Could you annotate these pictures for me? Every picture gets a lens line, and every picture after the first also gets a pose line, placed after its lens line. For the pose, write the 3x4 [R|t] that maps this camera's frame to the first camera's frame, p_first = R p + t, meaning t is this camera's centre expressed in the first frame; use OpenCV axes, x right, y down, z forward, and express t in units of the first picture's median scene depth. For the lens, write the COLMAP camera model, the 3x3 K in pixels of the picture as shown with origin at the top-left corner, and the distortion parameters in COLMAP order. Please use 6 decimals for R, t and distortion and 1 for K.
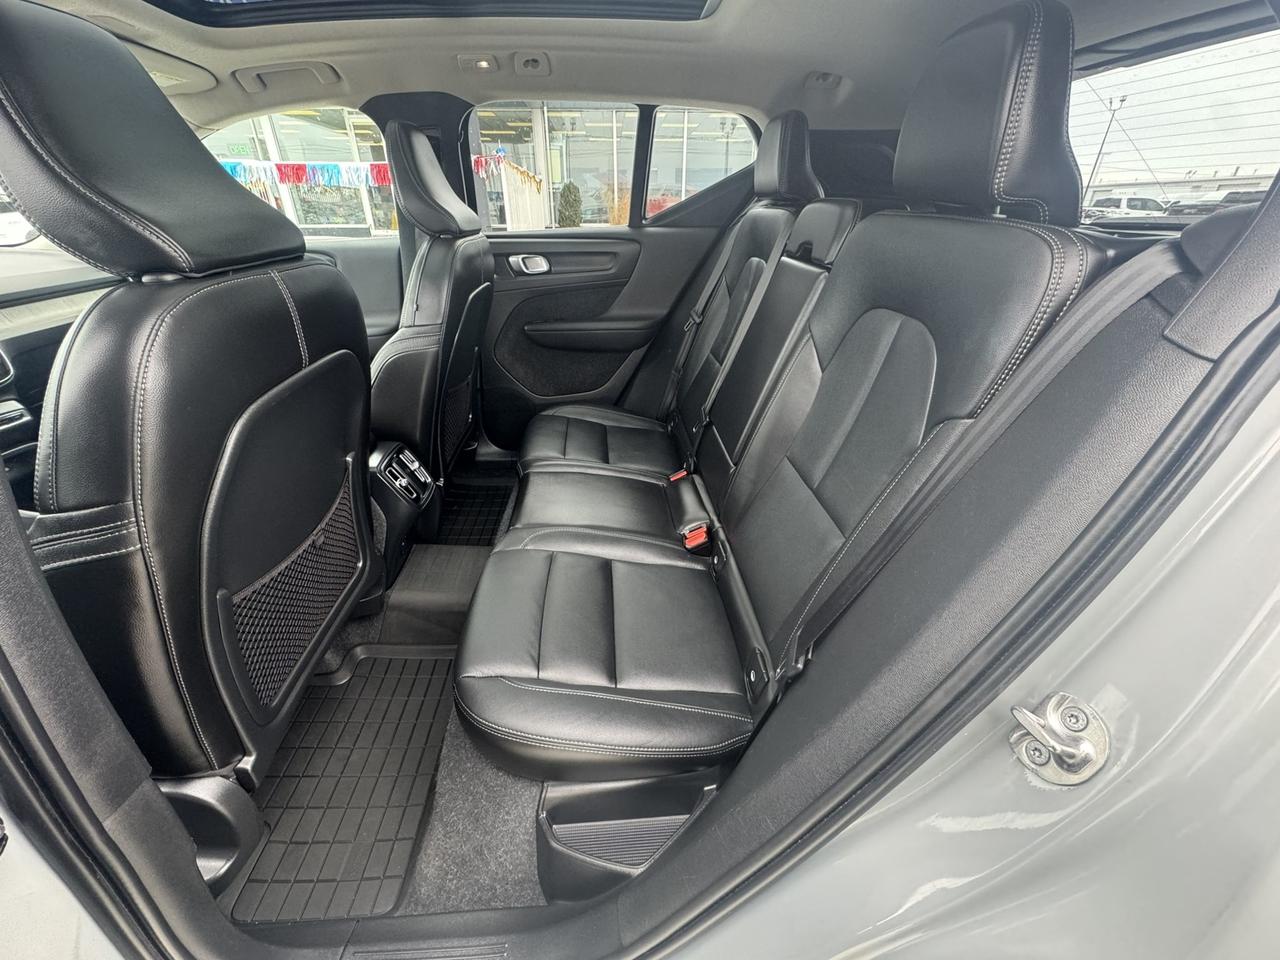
lens RADIAL K [[519.8, 0, 640.1], [0, 519.8, 482.9], [0, 0, 1]] dist [-0.001477, 0.000349]
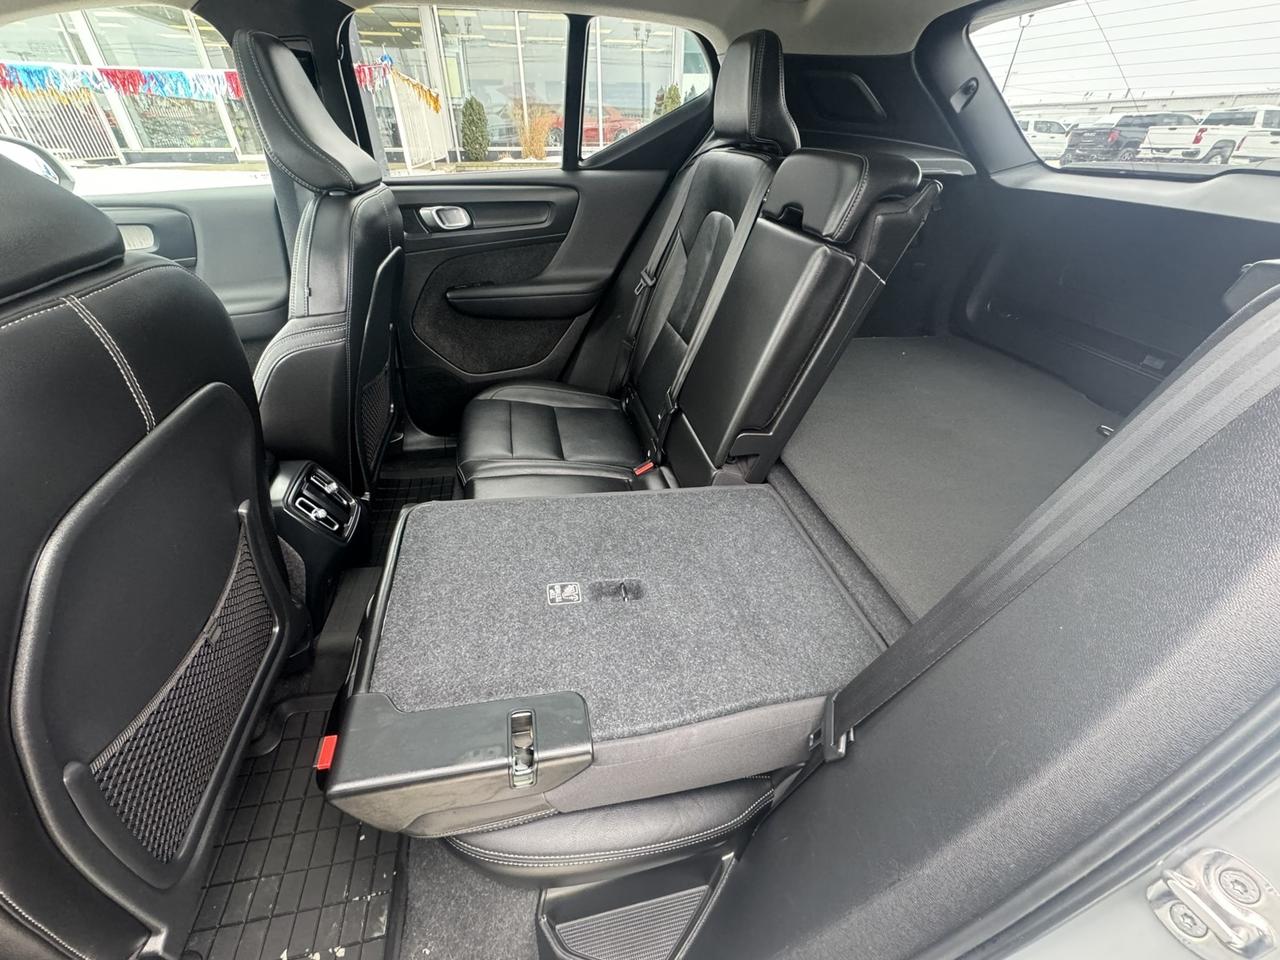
lens RADIAL K [[519.8, 0, 637.1], [0, 519.8, 477.7], [0, 0, 1]] dist [-0.001477, 0.000349]
pose [[0.990270, -0.073275, 0.118301, -0.045360], [0.059817, 0.991729, 0.113556, -0.099209], [-0.125644, -0.105374, 0.986463, 0.114624]]
